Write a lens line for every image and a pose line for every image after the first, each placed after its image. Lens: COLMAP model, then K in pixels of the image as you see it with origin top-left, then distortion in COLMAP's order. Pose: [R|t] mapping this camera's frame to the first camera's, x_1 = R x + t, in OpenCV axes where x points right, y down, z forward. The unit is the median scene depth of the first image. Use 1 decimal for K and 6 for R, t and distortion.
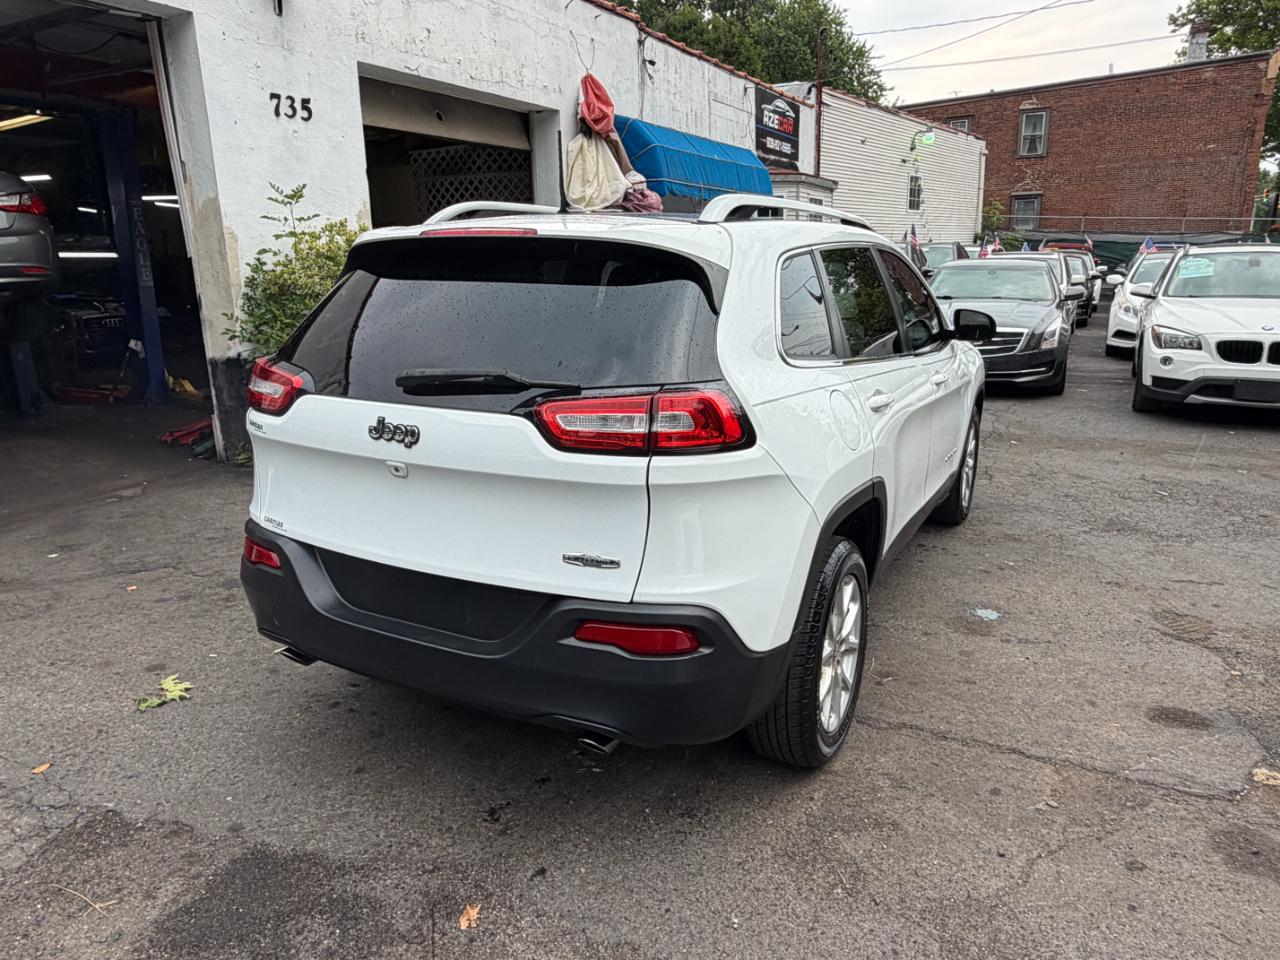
lens RADIAL K [[879.2, 0, 628.8], [0, 879.2, 490.7], [0, 0, 1]] dist [-0.002328, 0.003695]
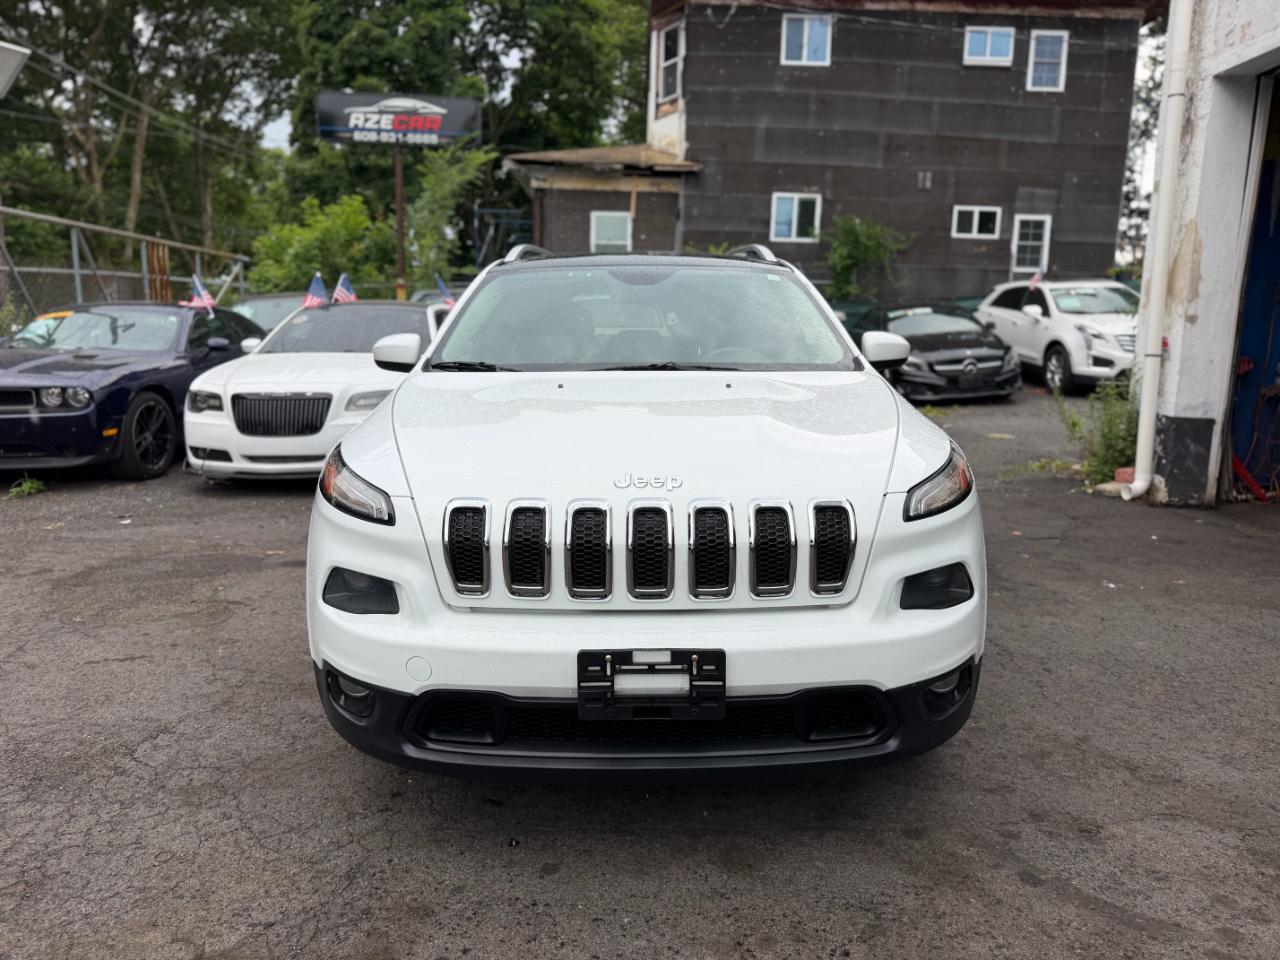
lens RADIAL K [[902.3, 0, 638.8], [0, 902.3, 478.1], [0, 0, 1]] dist [0.014465, -0.016188]
pose [[-0.880852, 0.077026, -0.467082, 0.278959], [-0.123430, 0.915176, 0.383691, -0.202151], [0.457017, 0.395627, -0.796628, 0.850165]]
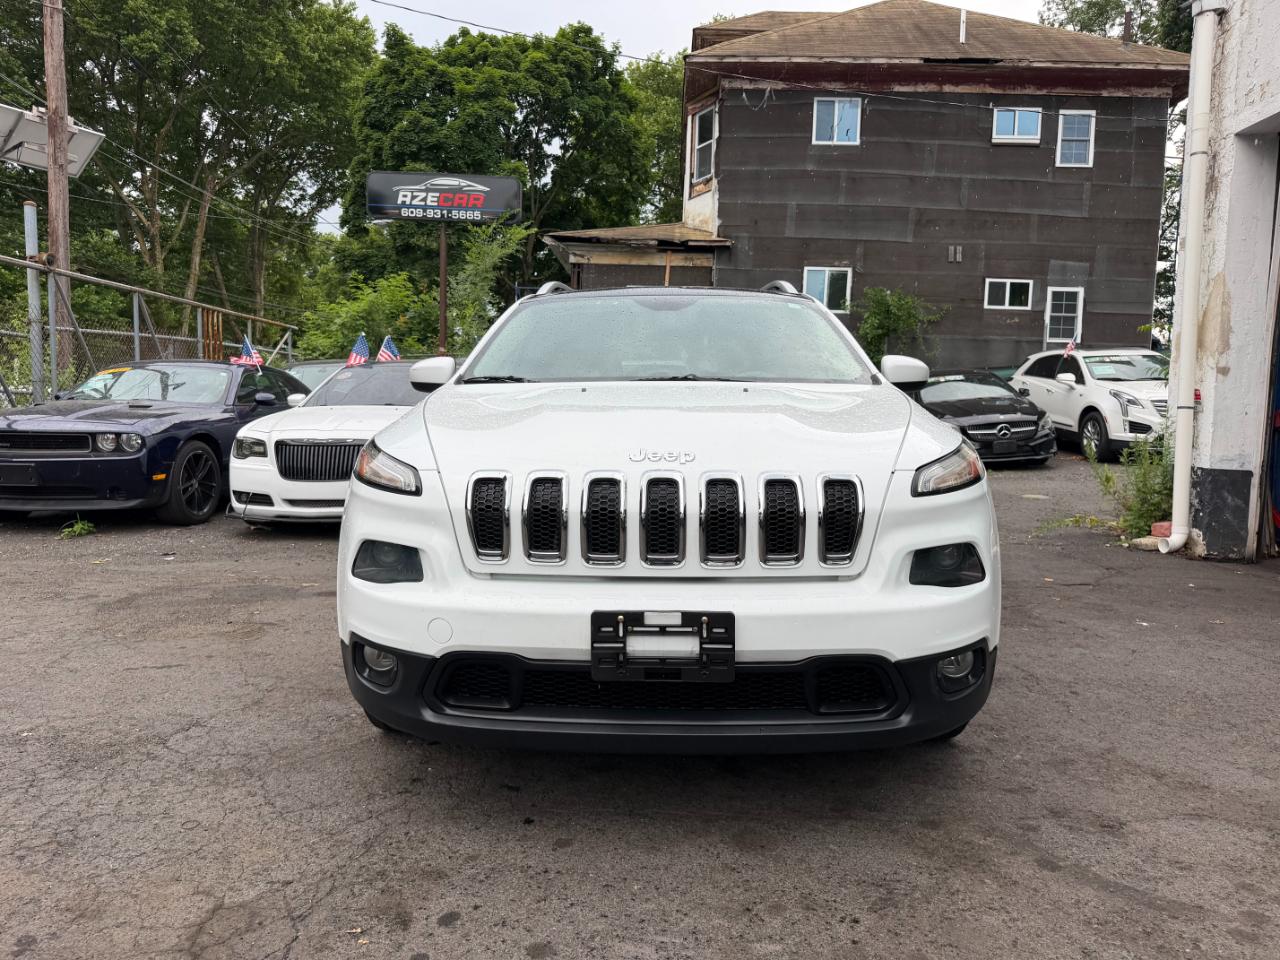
lens RADIAL K [[902.3, 0, 632.2], [0, 902.3, 482.9], [0, 0, 1]] dist [0.014465, -0.016188]
pose [[-0.901846, 0.031076, -0.430939, 0.280223], [-0.116932, 0.942632, 0.312686, -0.181130], [0.415934, 0.332385, -0.846474, 0.869871]]
